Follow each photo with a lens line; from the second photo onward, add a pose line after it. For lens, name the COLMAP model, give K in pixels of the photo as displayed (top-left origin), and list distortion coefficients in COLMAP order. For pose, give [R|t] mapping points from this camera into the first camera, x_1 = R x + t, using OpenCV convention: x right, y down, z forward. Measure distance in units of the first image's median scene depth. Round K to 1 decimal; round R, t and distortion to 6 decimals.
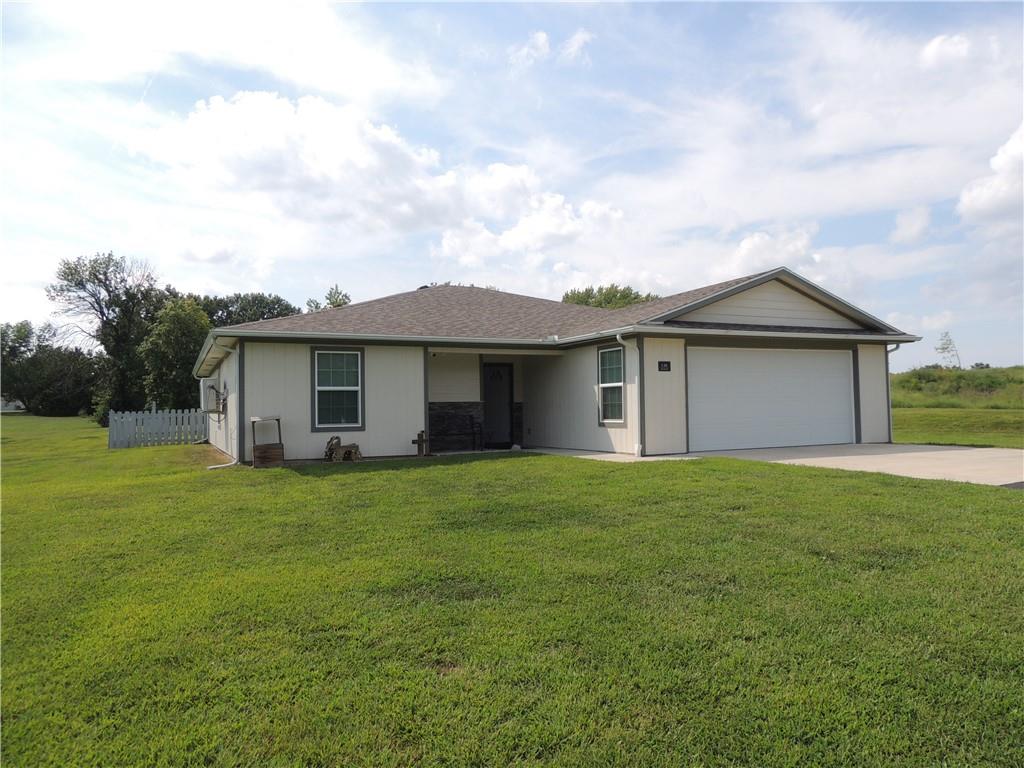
lens RADIAL K [[736.9, 0, 512.0], [0, 736.9, 384.0], [0, 0, 1]] dist [-0.019503, 0.005683]
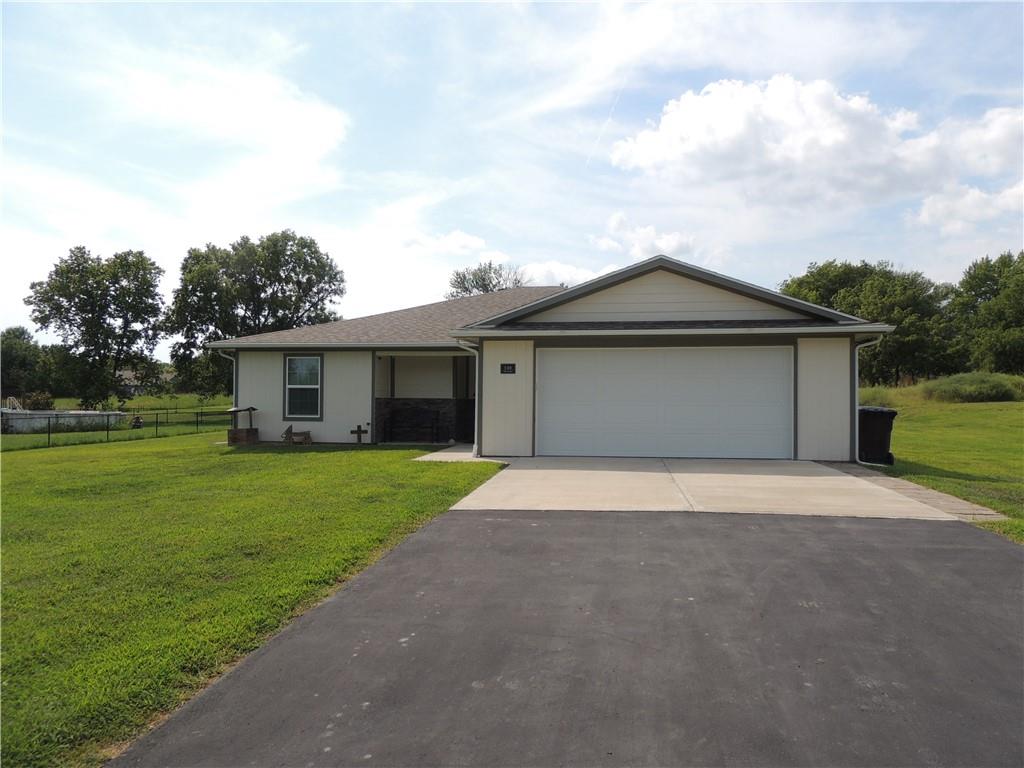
lens RADIAL K [[736.9, 0, 512.0], [0, 736.9, 384.0], [0, 0, 1]] dist [-0.019503, 0.005683]
pose [[0.827457, 0.009690, -0.561445, 0.717055], [0.001417, 0.999812, 0.019345, -0.020814], [0.561527, -0.016803, 0.827288, 0.154105]]
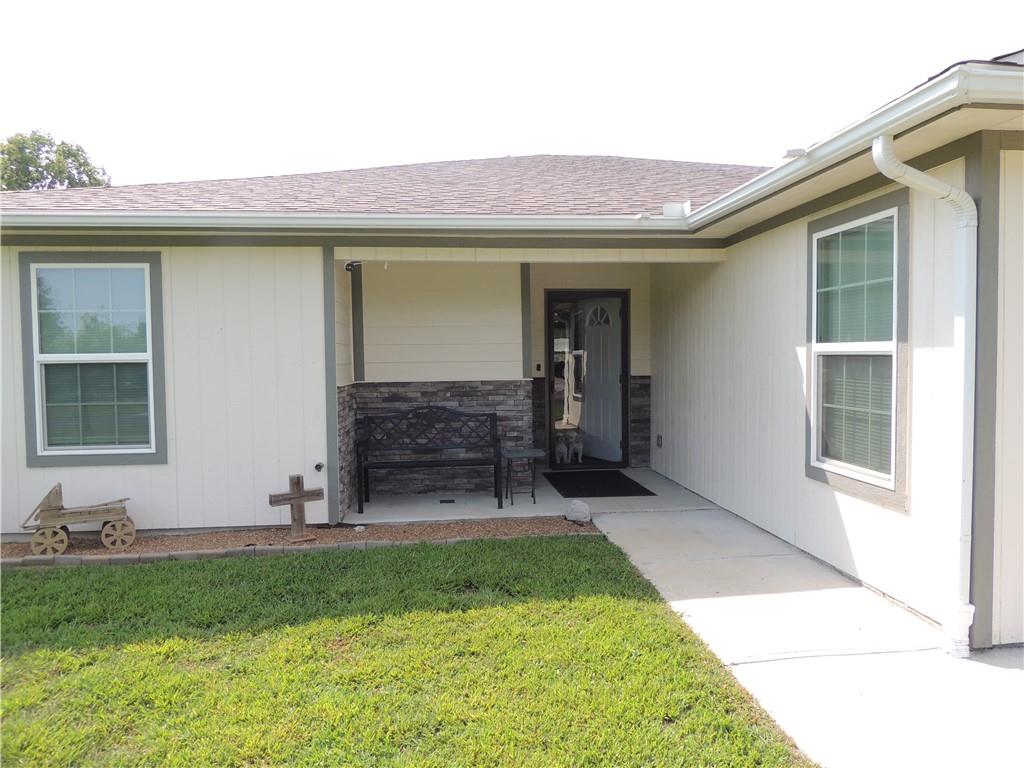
lens RADIAL K [[736.9, 0, 512.0], [0, 736.9, 384.0], [0, 0, 1]] dist [-0.019503, 0.005683]
pose [[0.945218, 0.016269, -0.326034, 0.099402], [0.010498, 0.996726, 0.080169, -0.008595], [0.326271, -0.079200, 0.941953, 0.660148]]
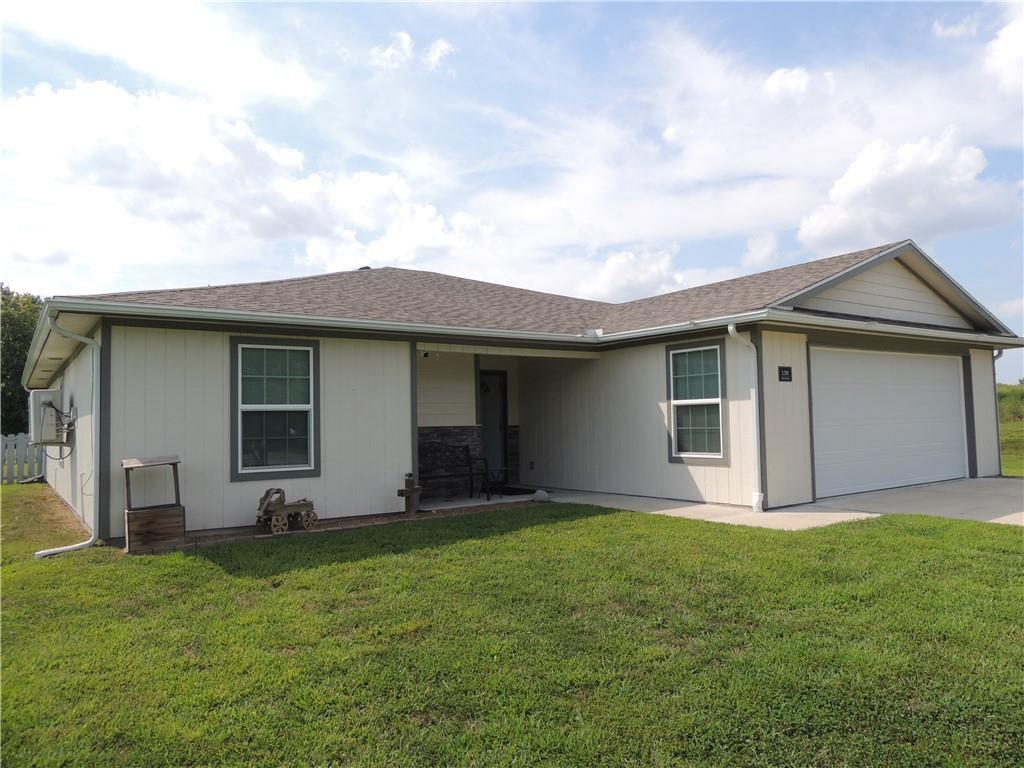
lens RADIAL K [[736.9, 0, 512.0], [0, 736.9, 384.0], [0, 0, 1]] dist [-0.019503, 0.005683]
pose [[0.985177, 0.004698, 0.171474, -0.141029], [-0.001501, 0.999823, -0.018767, -0.001902], [-0.171532, 0.018231, 0.985010, 0.352797]]
